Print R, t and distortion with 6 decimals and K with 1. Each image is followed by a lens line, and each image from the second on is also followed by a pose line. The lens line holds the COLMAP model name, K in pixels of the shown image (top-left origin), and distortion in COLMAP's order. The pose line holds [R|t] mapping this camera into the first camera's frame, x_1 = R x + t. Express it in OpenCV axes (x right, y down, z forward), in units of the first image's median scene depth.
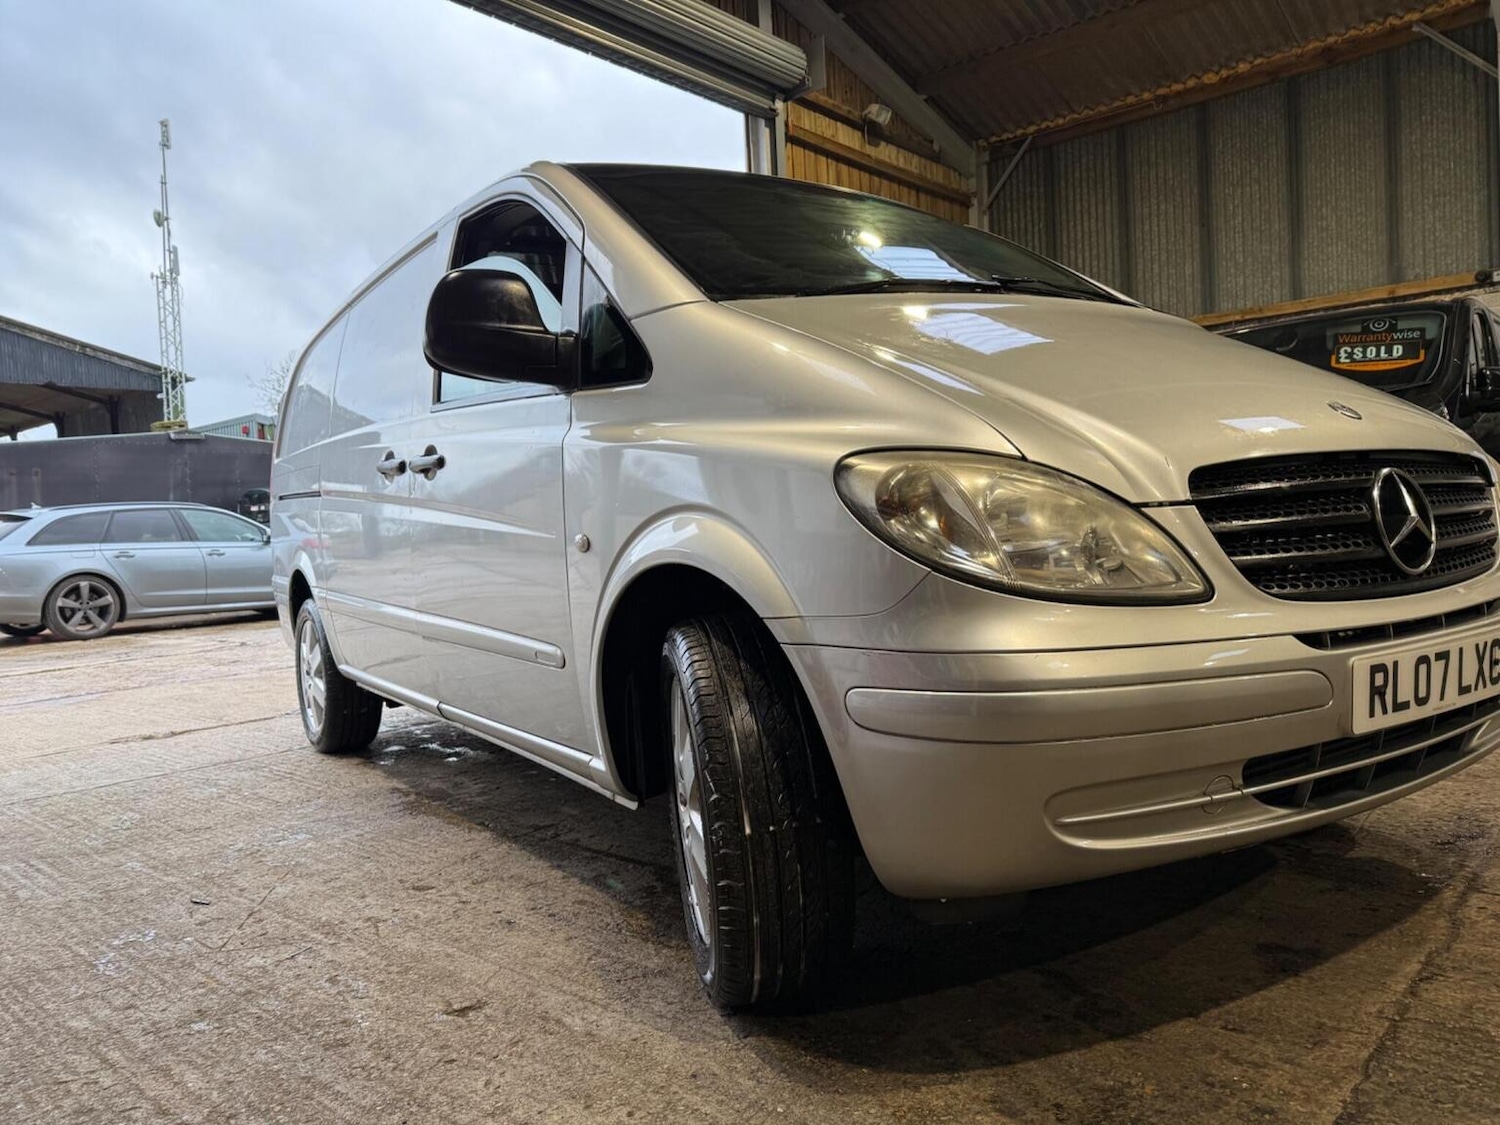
lens RADIAL K [[1061.5, 0, 745.5], [0, 1061.5, 560.6], [0, 0, 1]] dist [0.005404, -0.008436]
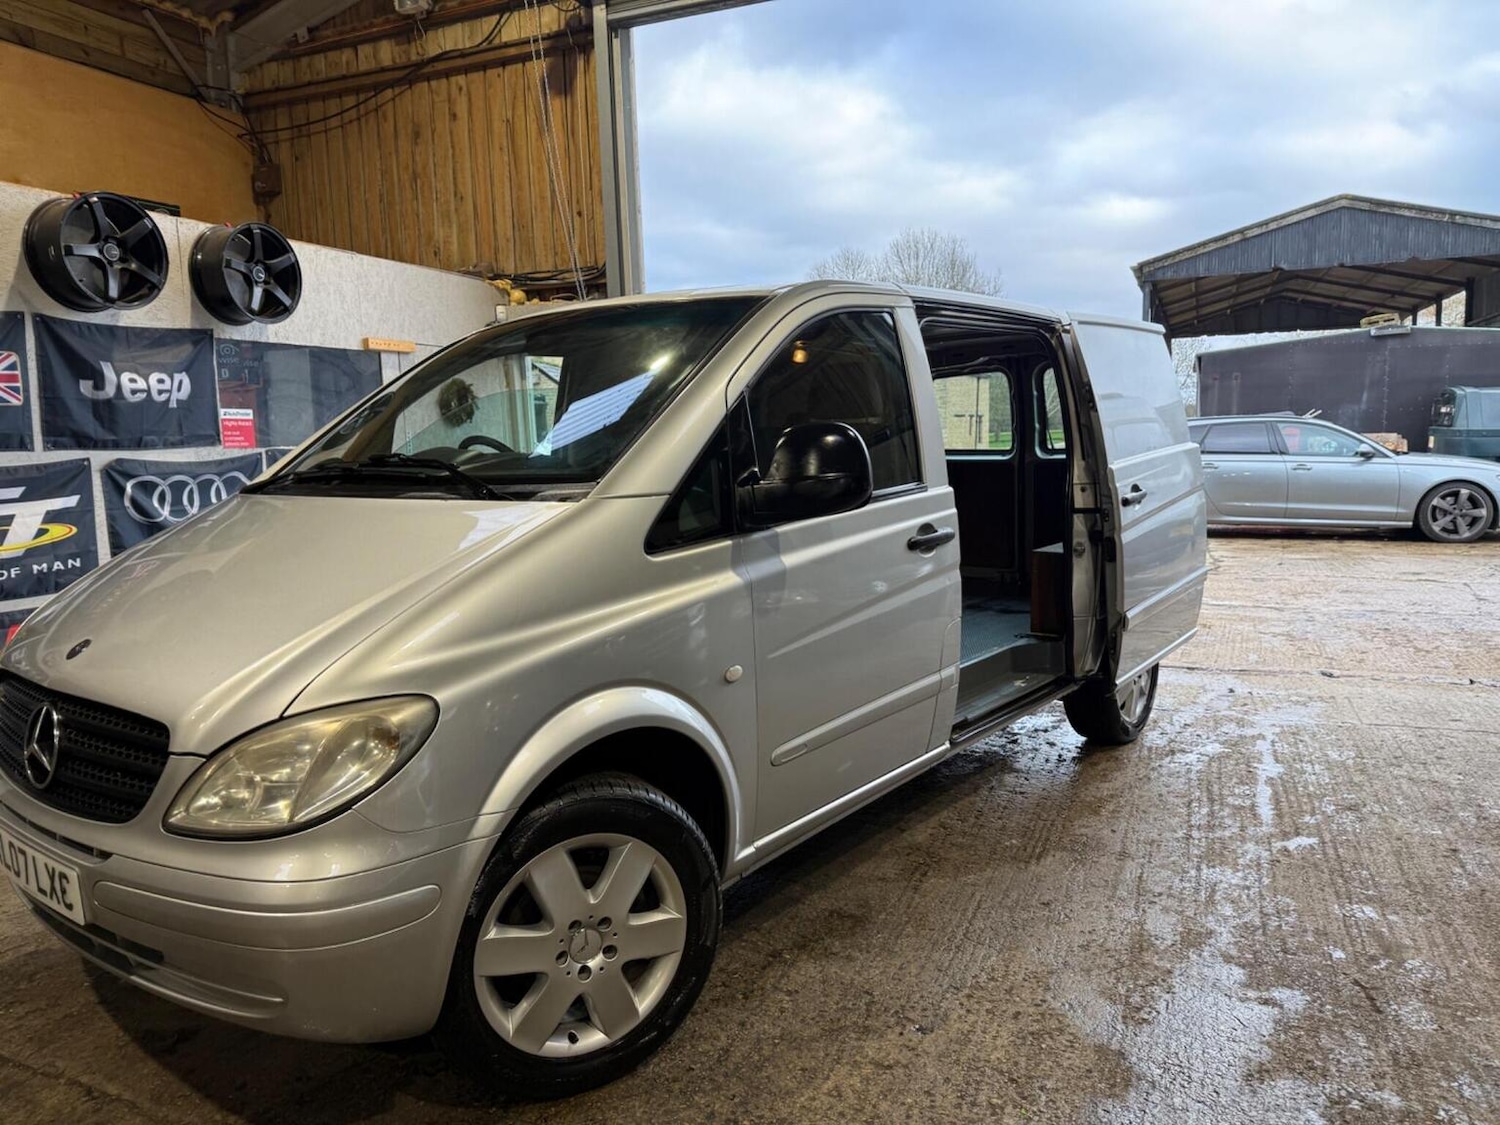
lens RADIAL K [[1061.7, 0, 755.2], [0, 1061.7, 562.9], [0, 0, 1]] dist [0.003295, -0.005369]
pose [[0.306503, 0.159007, -0.938495, 0.411719], [-0.020500, 0.986823, 0.160500, -0.096050], [0.951649, -0.029954, 0.305724, 0.287504]]
